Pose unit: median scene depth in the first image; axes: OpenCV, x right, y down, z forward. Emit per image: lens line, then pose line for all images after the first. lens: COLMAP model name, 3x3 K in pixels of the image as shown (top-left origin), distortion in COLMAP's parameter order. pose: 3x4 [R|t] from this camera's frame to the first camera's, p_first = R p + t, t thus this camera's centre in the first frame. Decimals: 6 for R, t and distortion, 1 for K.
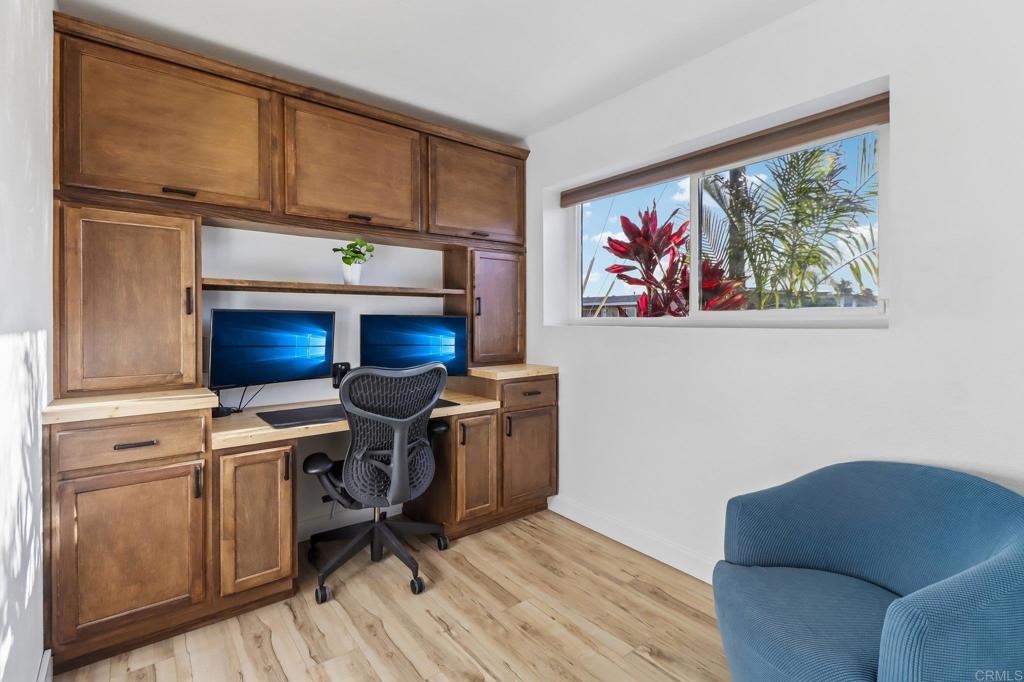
lens RADIAL K [[479.2, 0, 515.7], [0, 479.2, 329.5], [0, 0, 1]] dist [0.010538, -0.013288]
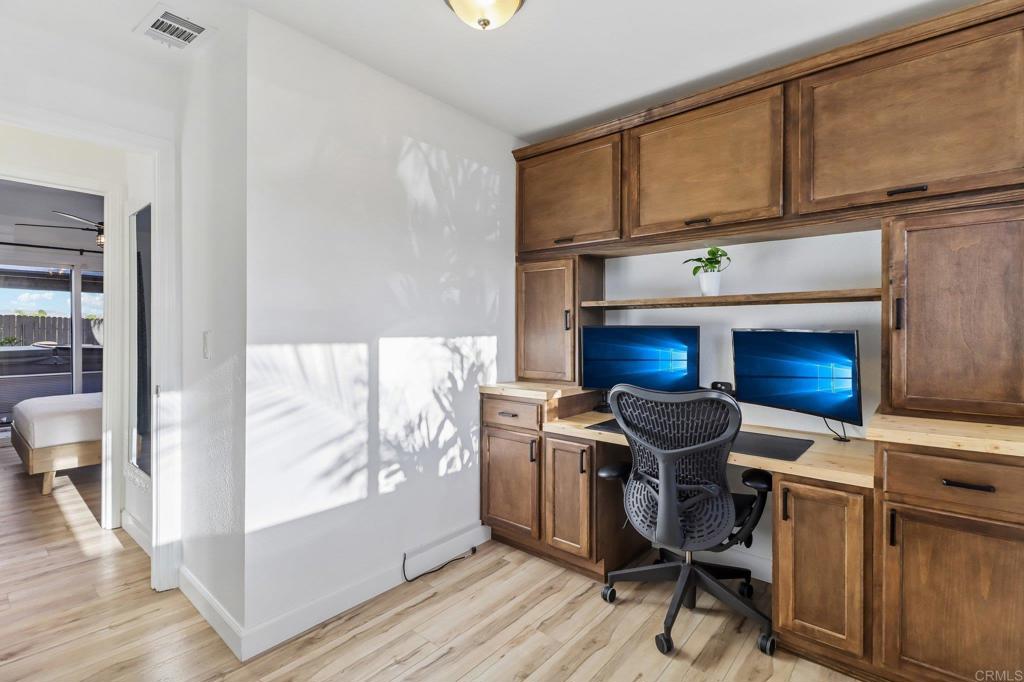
lens RADIAL K [[468.9, 0, 512.0], [0, 468.9, 341.0], [0, 0, 1]] dist [0.001434, -0.000044]
pose [[0.188565, 0.020440, -0.981848, 0.511863], [-0.020862, 0.999641, 0.016804, -0.018180], [0.981839, 0.017314, 0.188923, 0.530711]]
